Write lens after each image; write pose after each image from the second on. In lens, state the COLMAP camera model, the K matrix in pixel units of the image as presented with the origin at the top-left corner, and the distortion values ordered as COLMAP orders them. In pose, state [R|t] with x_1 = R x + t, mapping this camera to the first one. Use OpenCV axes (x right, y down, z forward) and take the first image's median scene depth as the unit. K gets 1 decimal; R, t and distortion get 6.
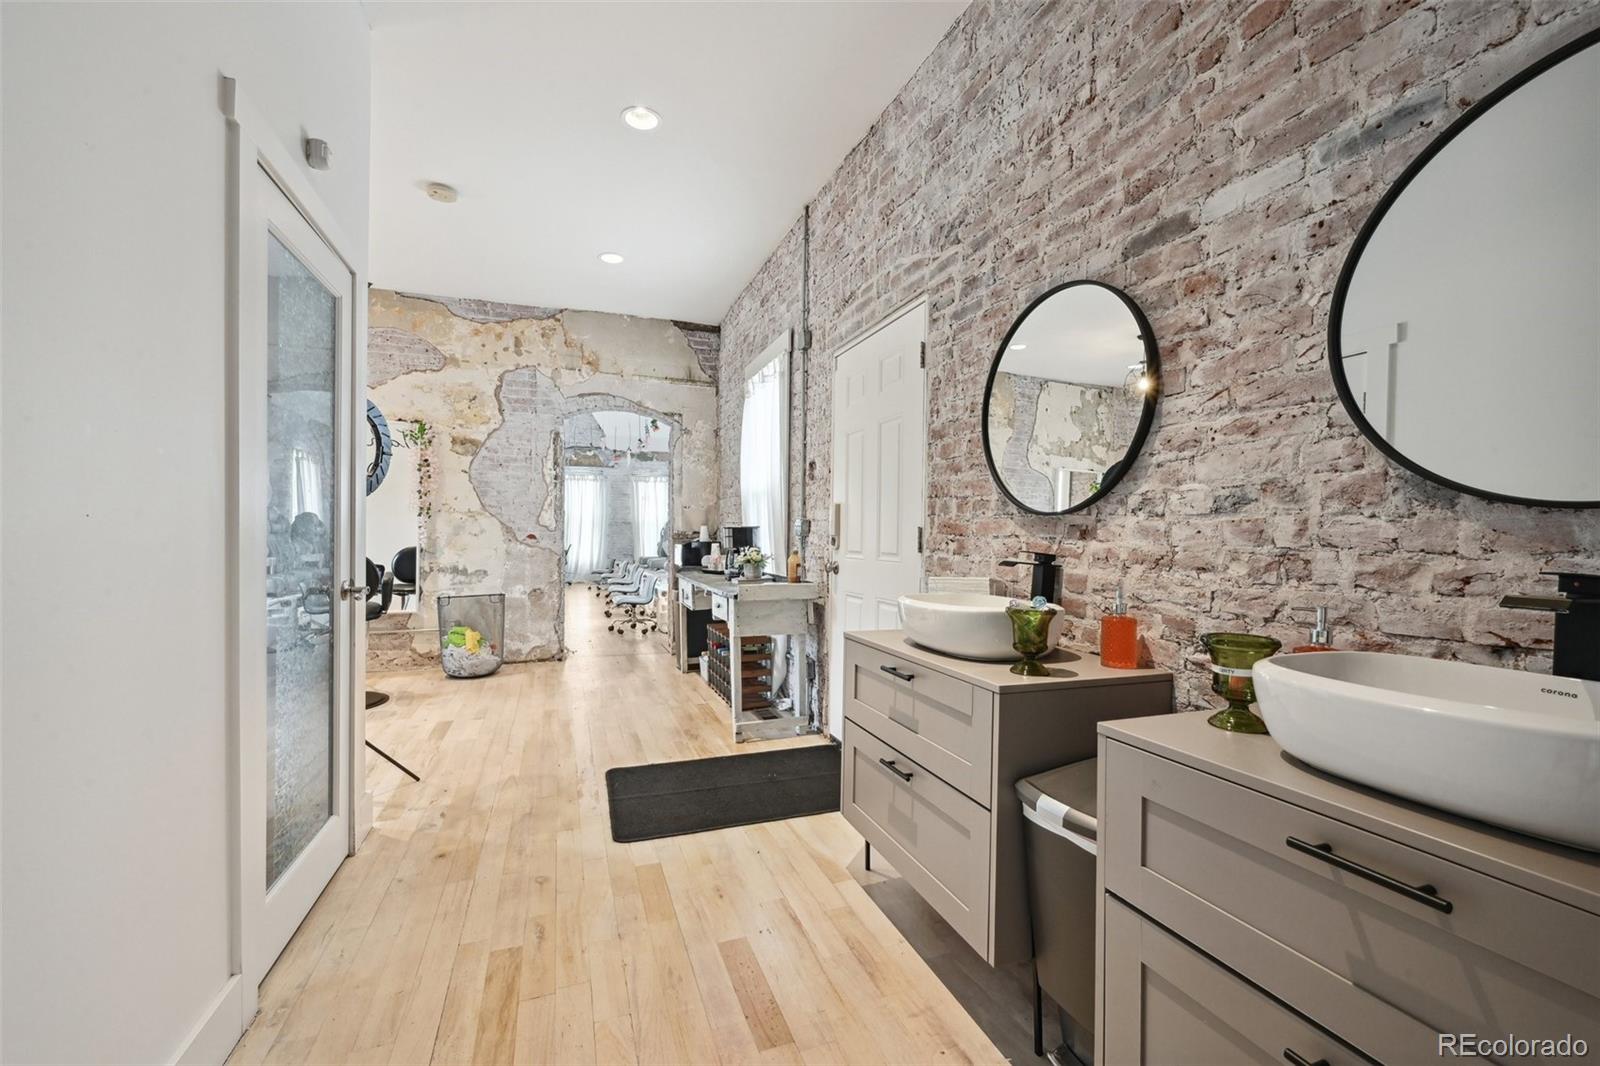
lens RADIAL K [[662.1, 0, 800.8], [0, 662.1, 536.1], [0, 0, 1]] dist [0.000134, -0.000247]
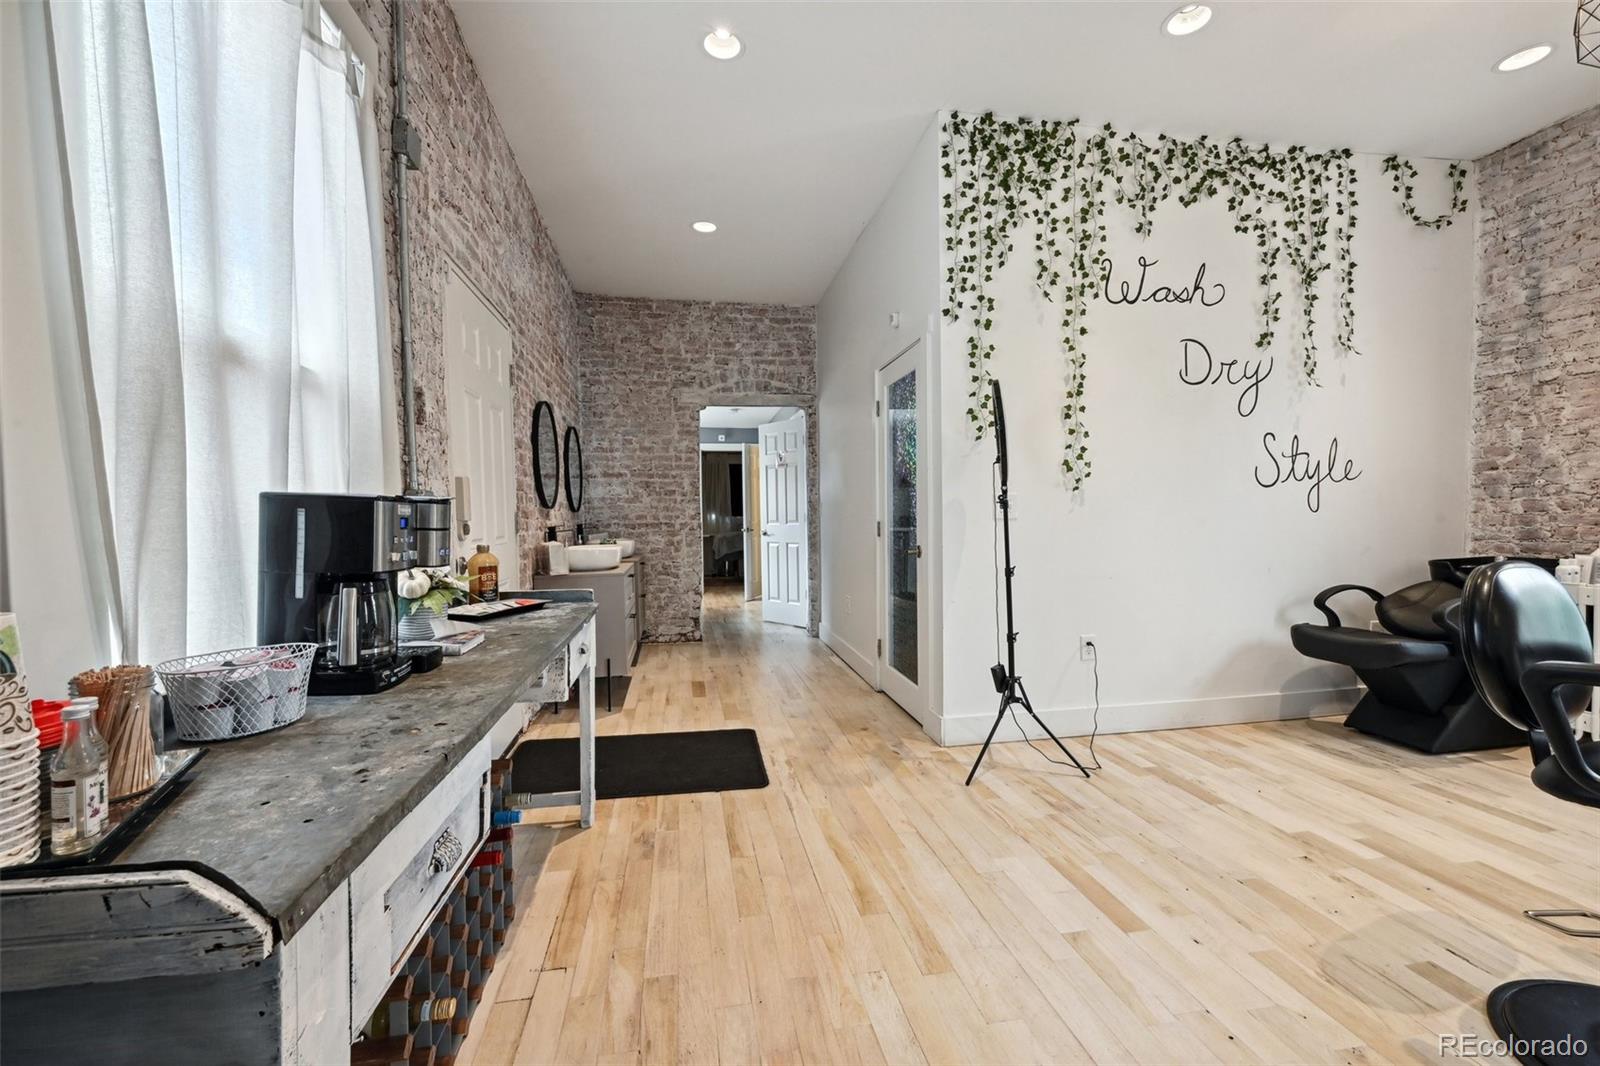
lens RADIAL K [[662.1, 0, 797.2], [0, 662.1, 521.4], [0, 0, 1]] dist [0.000134, -0.000247]
pose [[-0.985030, 0.005214, 0.172303, -0.462226], [0.007990, 0.999849, 0.015422, -0.009907], [-0.172197, 0.016568, -0.984923, 1.768237]]
